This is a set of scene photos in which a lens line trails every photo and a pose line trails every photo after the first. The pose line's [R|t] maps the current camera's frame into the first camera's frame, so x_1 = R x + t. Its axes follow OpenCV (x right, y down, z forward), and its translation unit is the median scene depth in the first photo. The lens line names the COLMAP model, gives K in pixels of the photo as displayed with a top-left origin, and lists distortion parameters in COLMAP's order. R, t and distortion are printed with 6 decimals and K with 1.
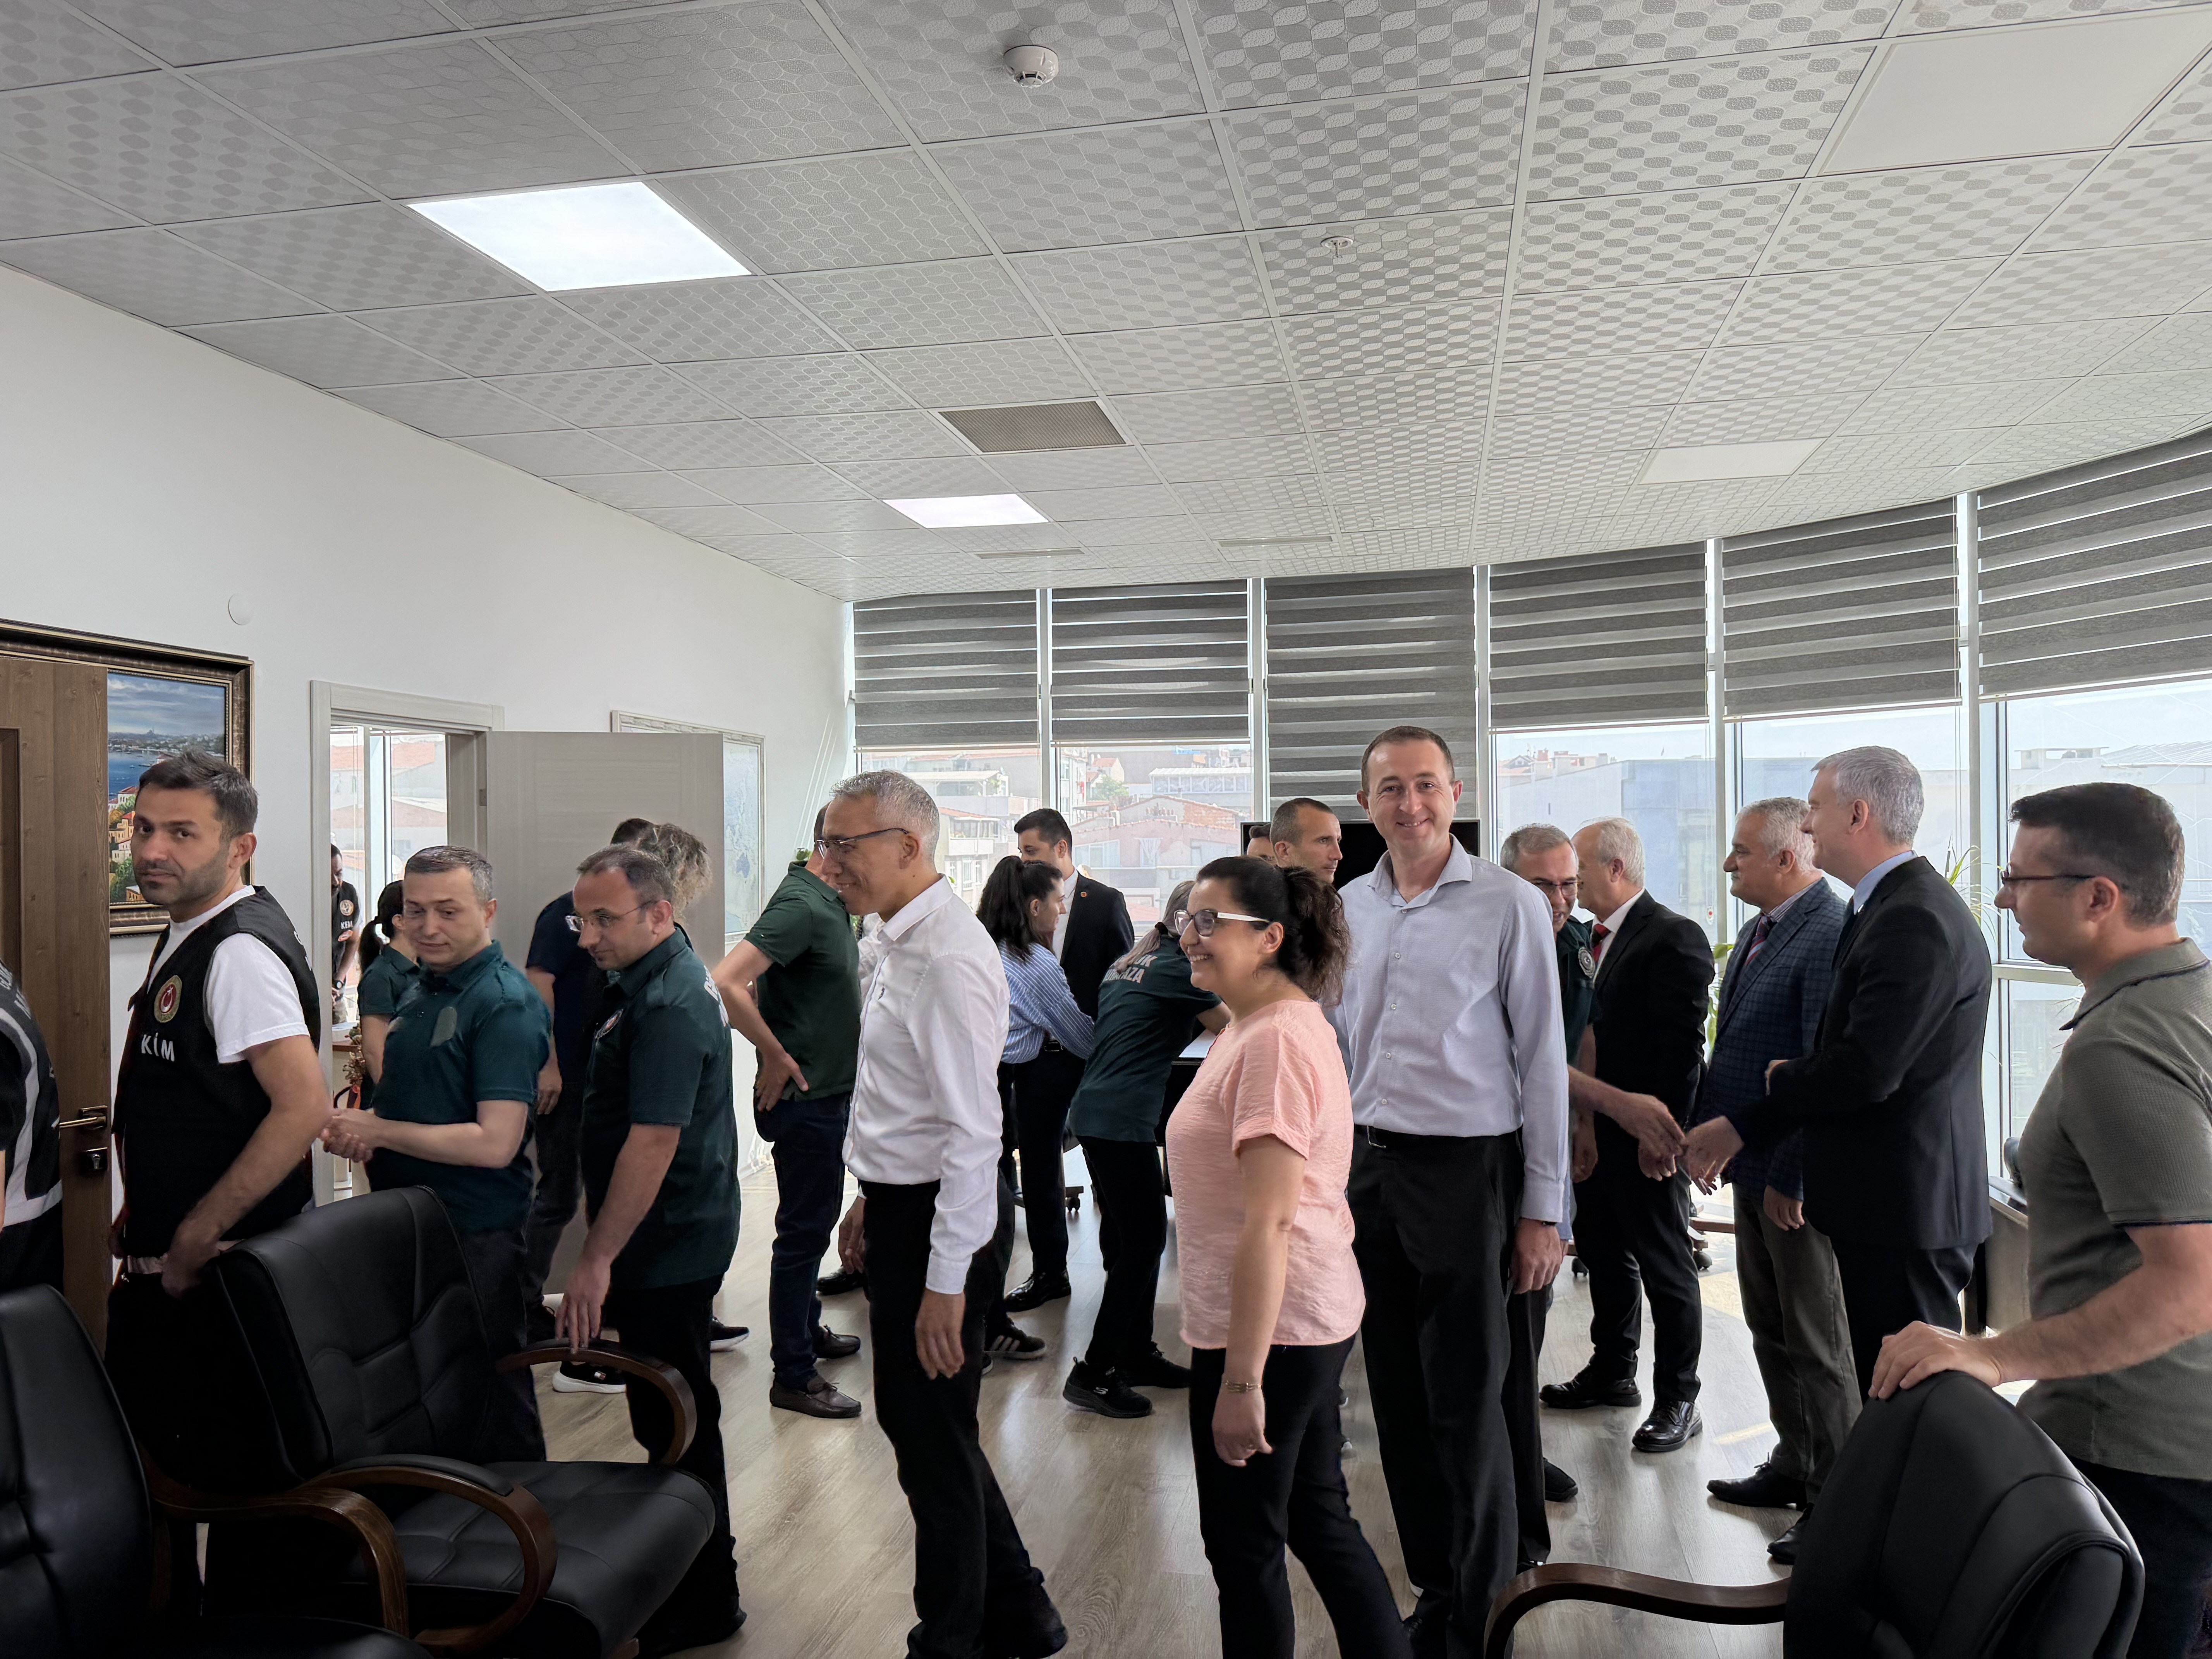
lens RADIAL K [[1560.0, 0, 1099.9], [0, 1560.0, 838.3], [0, 0, 1]] dist [0.048374, -0.060238]
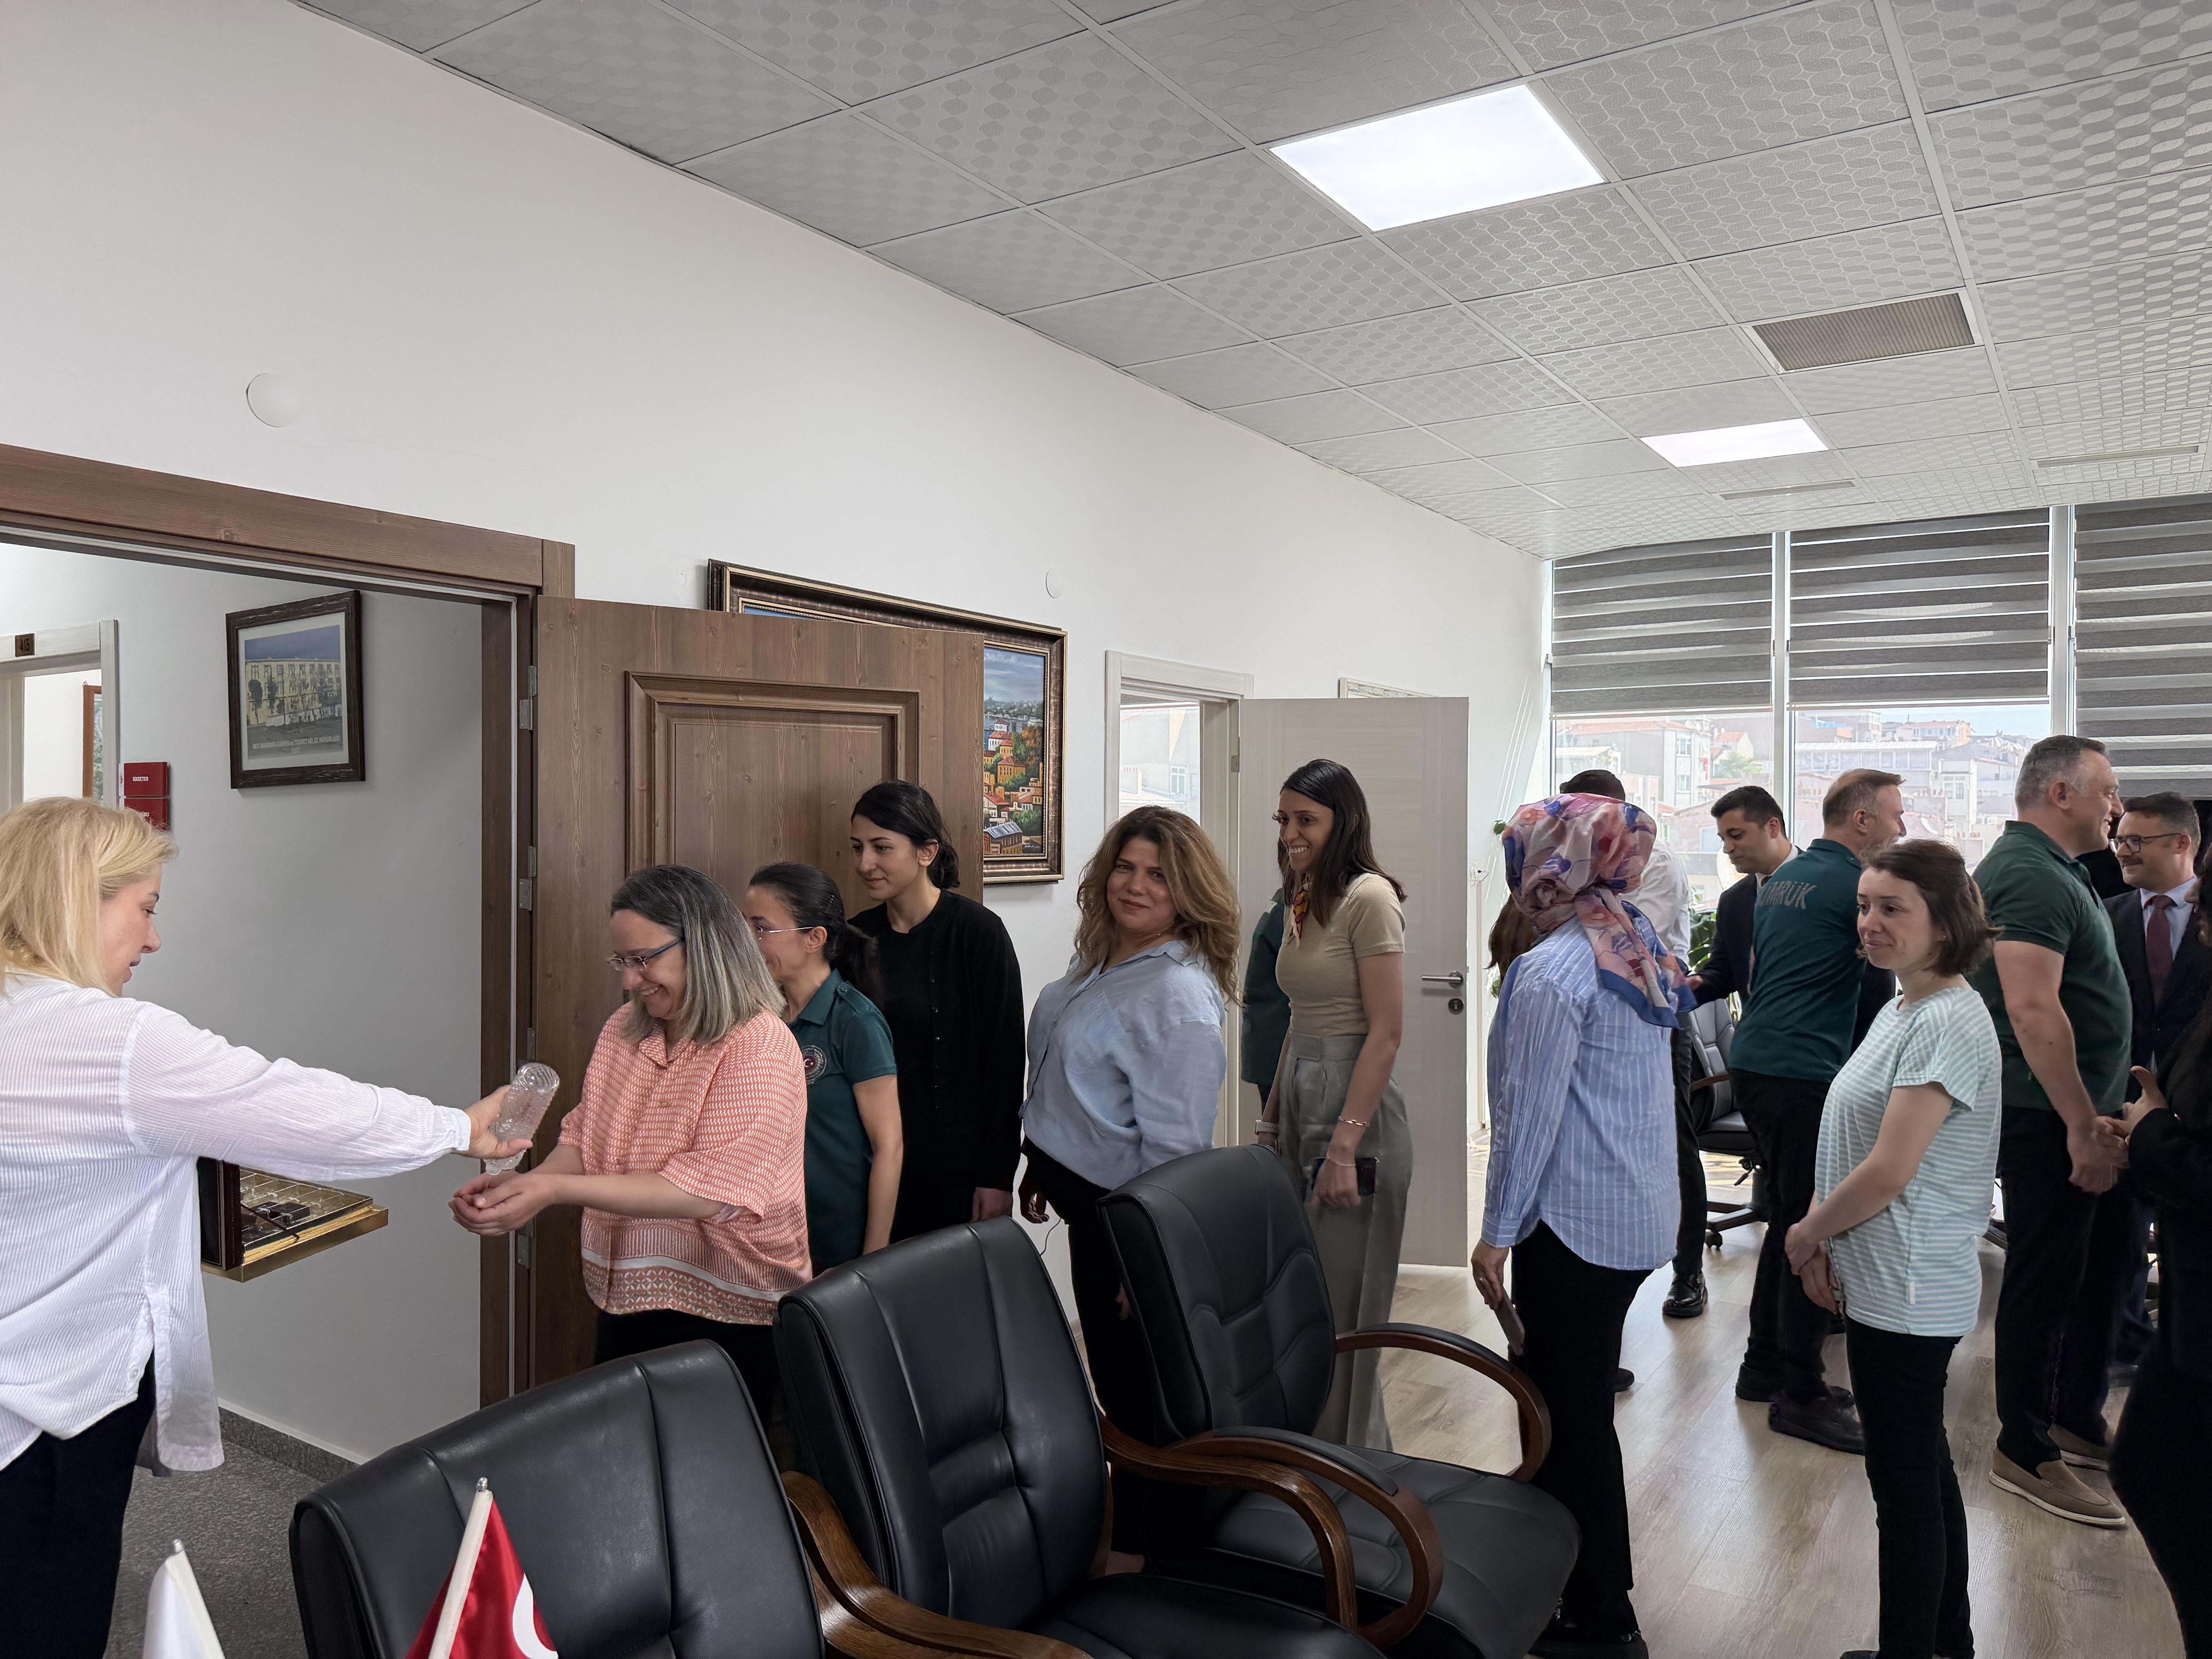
lens RADIAL K [[1560.0, 0, 1104.9], [0, 1560.0, 833.5], [0, 0, 1]] dist [0.048374, -0.060238]
pose [[0.931699, 0.016915, -0.362838, -0.131421], [-0.012642, 0.999820, 0.014149, 0.007858], [0.363012, -0.008595, 0.931745, 0.036014]]
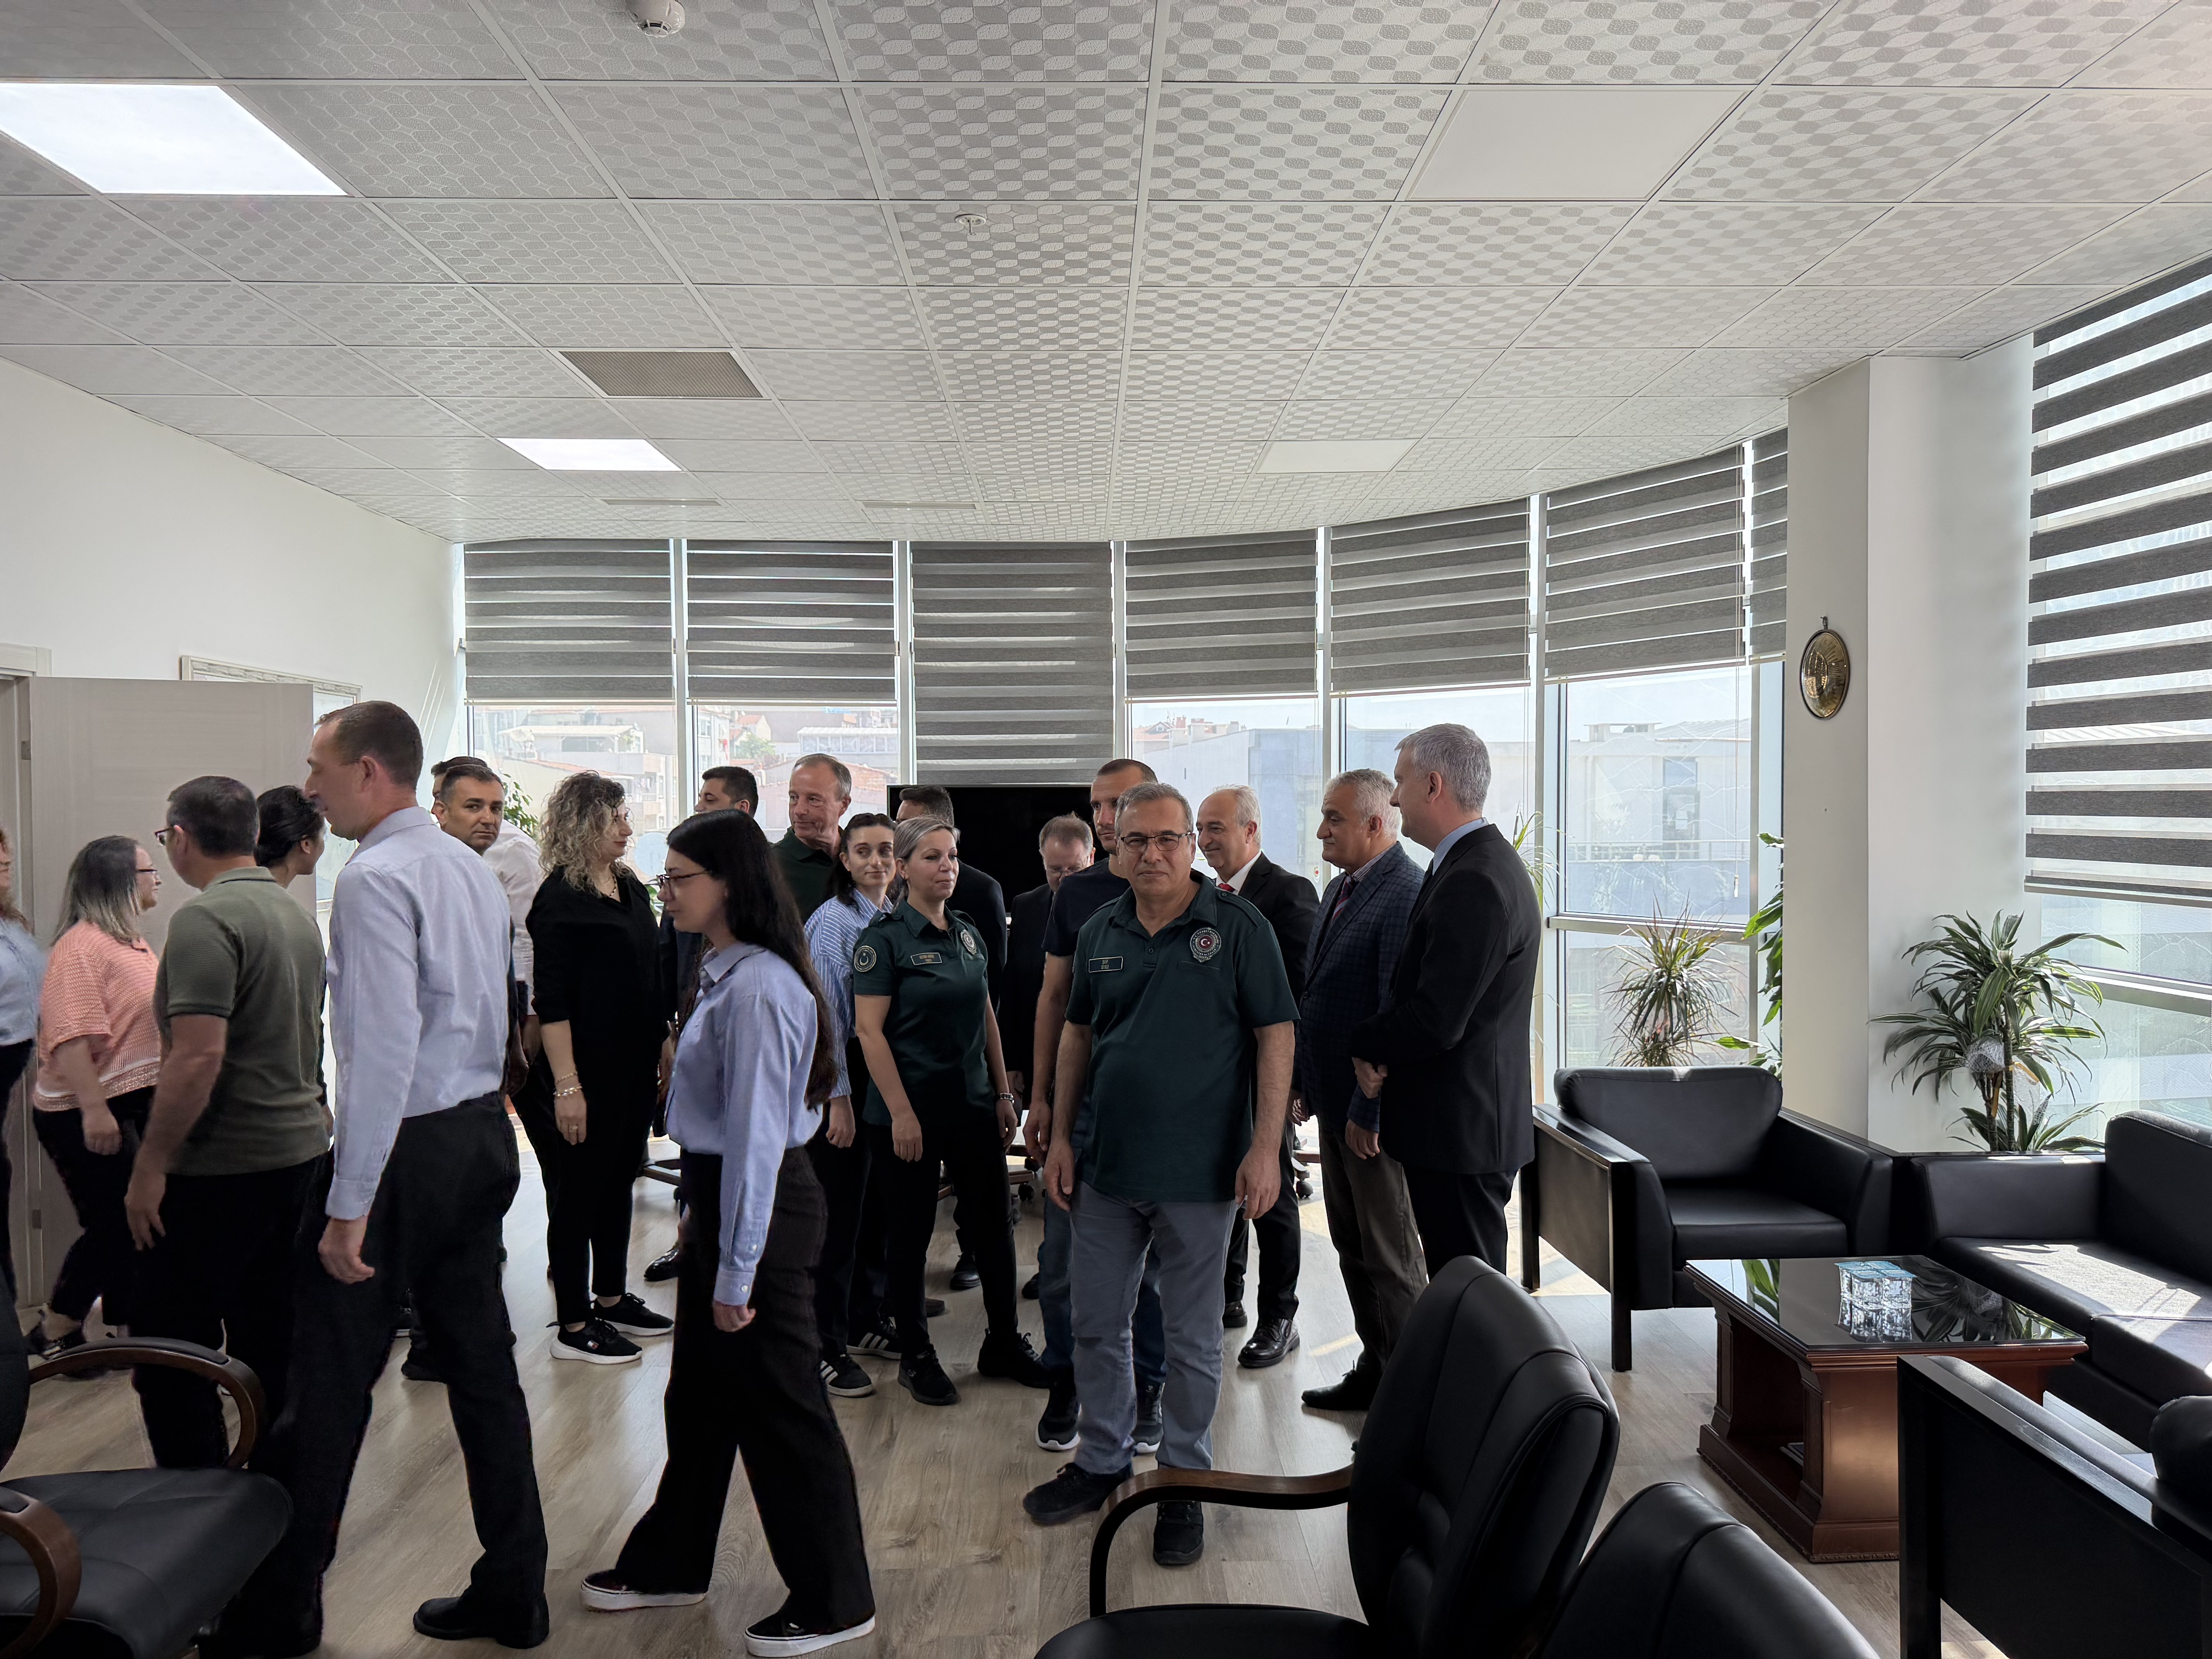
lens RADIAL K [[1560.0, 0, 1110.4], [0, 1560.0, 840.8], [0, 0, 1]] dist [0.048374, -0.060238]
pose [[0.973441, 0.000577, 0.228939, 0.004743], [-0.006667, 0.999644, 0.025830, -0.002128], [-0.228842, -0.026671, 0.973098, -0.020946]]
